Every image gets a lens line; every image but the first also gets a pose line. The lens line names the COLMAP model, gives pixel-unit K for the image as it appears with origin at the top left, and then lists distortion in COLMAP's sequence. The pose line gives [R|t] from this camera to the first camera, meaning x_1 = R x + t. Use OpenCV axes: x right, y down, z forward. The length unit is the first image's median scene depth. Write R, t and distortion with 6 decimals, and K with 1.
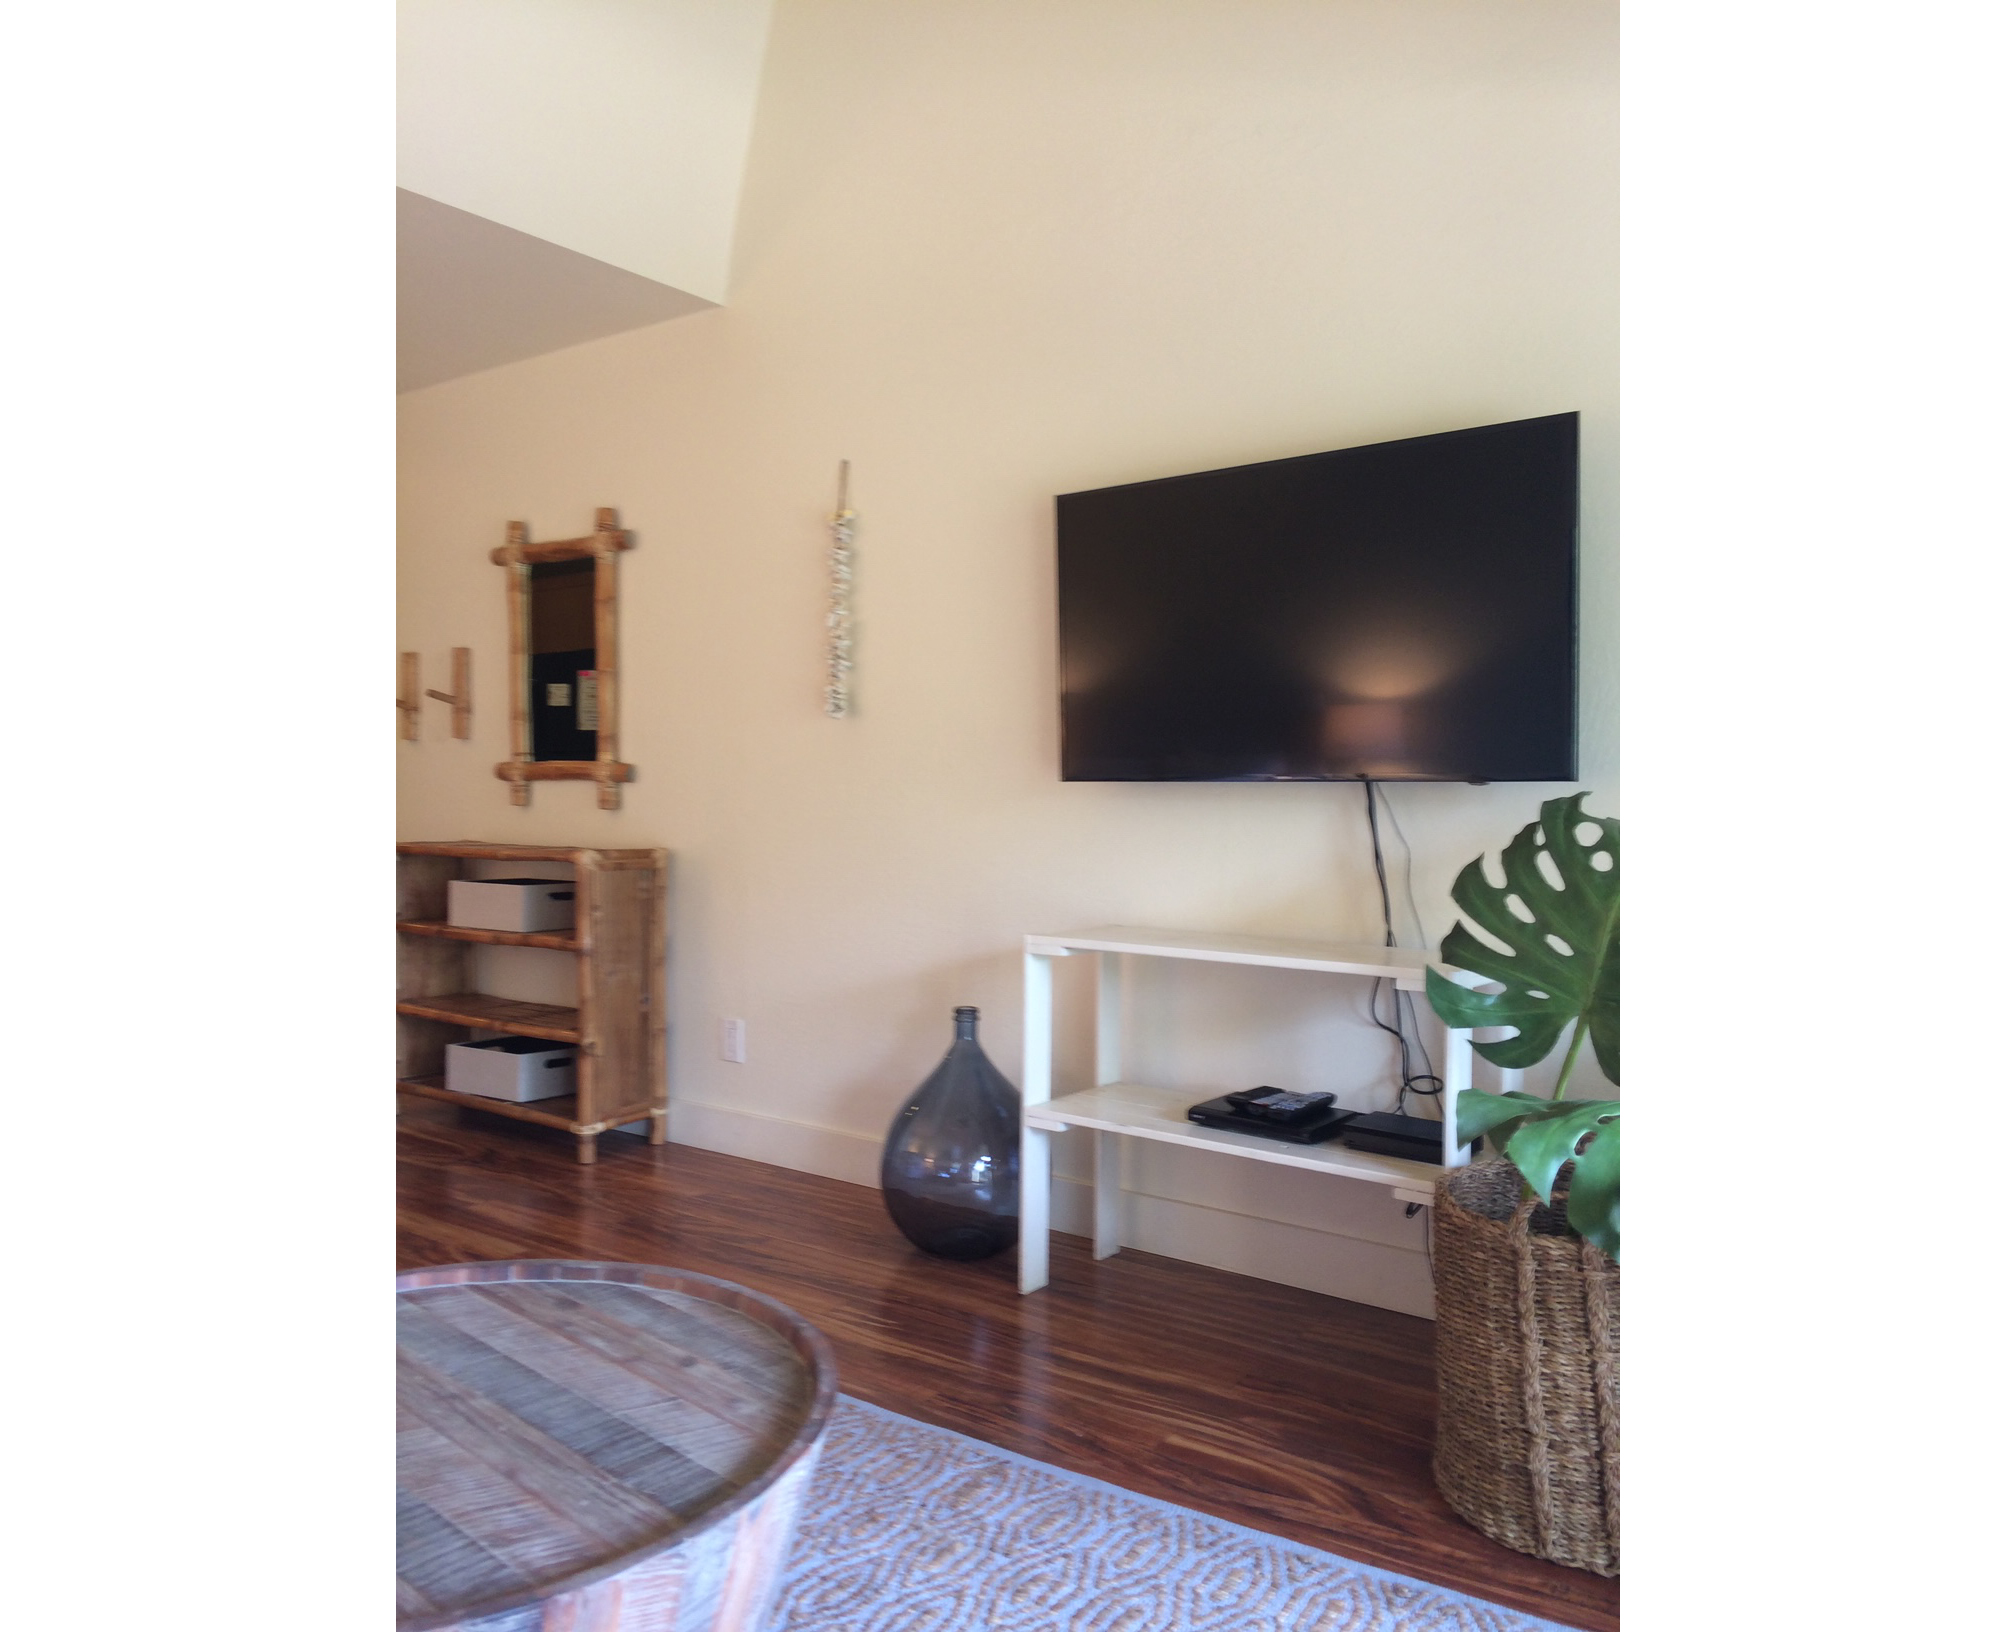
lens RADIAL K [[1442.3, 0, 1008.0], [0, 1442.3, 816.0], [0, 0, 1]] dist [0.087203, -0.117518]
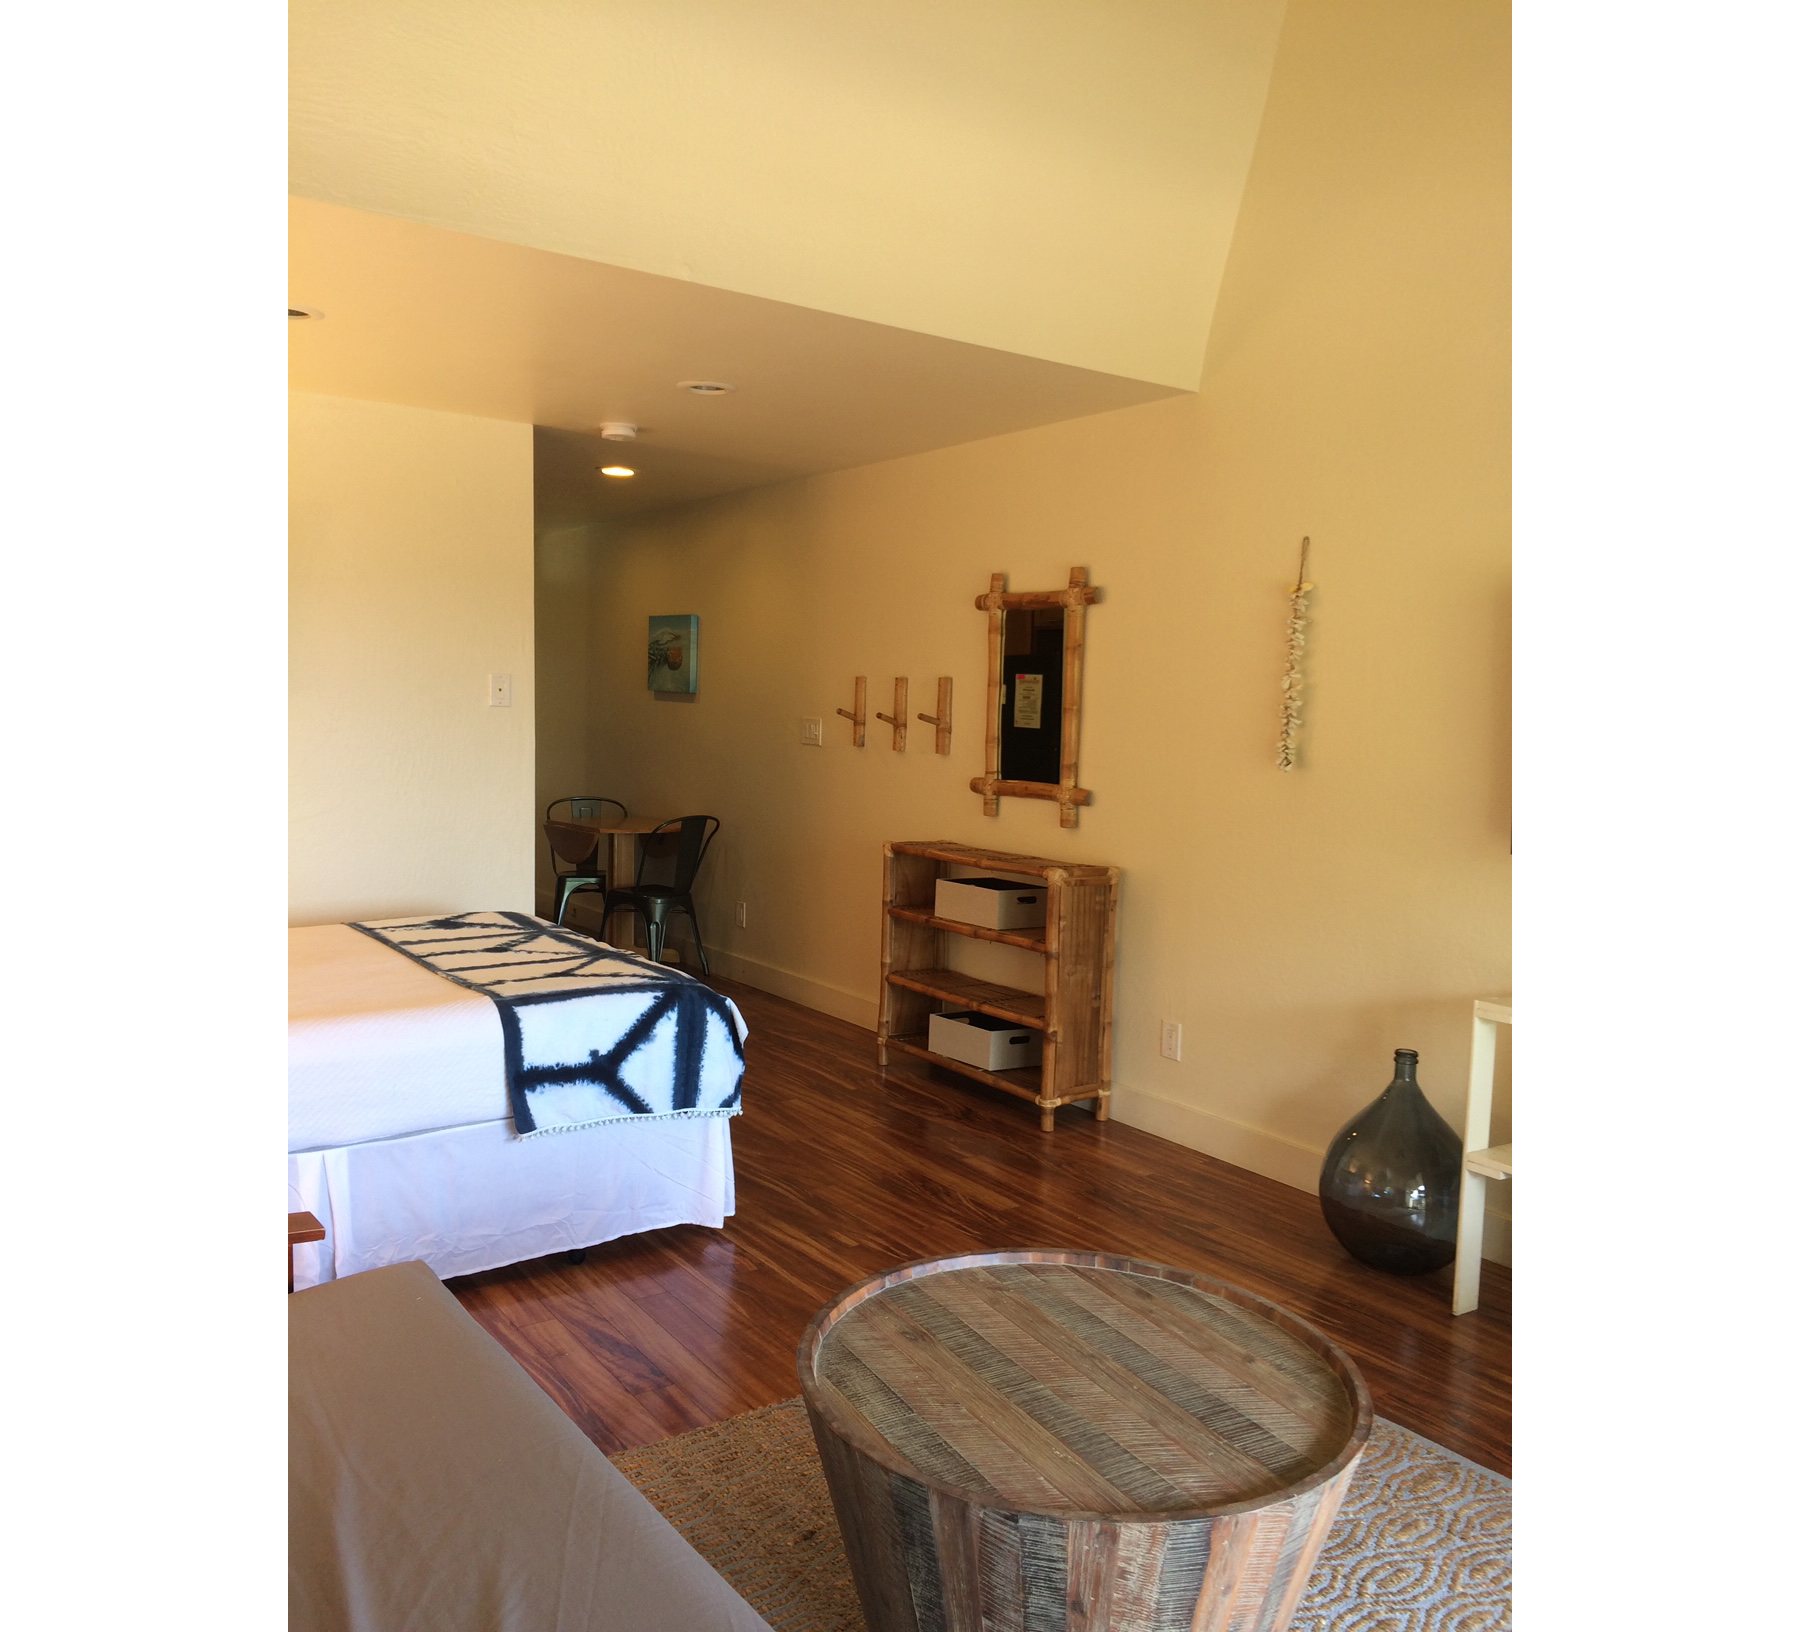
lens RADIAL K [[1424.1, 0, 900.0], [0, 1424.1, 816.0], [0, 0, 1]] dist [0.077922, -0.113792]
pose [[0.947509, 0.051997, -0.315473, -0.059481], [-0.039023, 0.998118, 0.047308, -0.086929], [0.317339, -0.032514, 0.947755, -0.172982]]
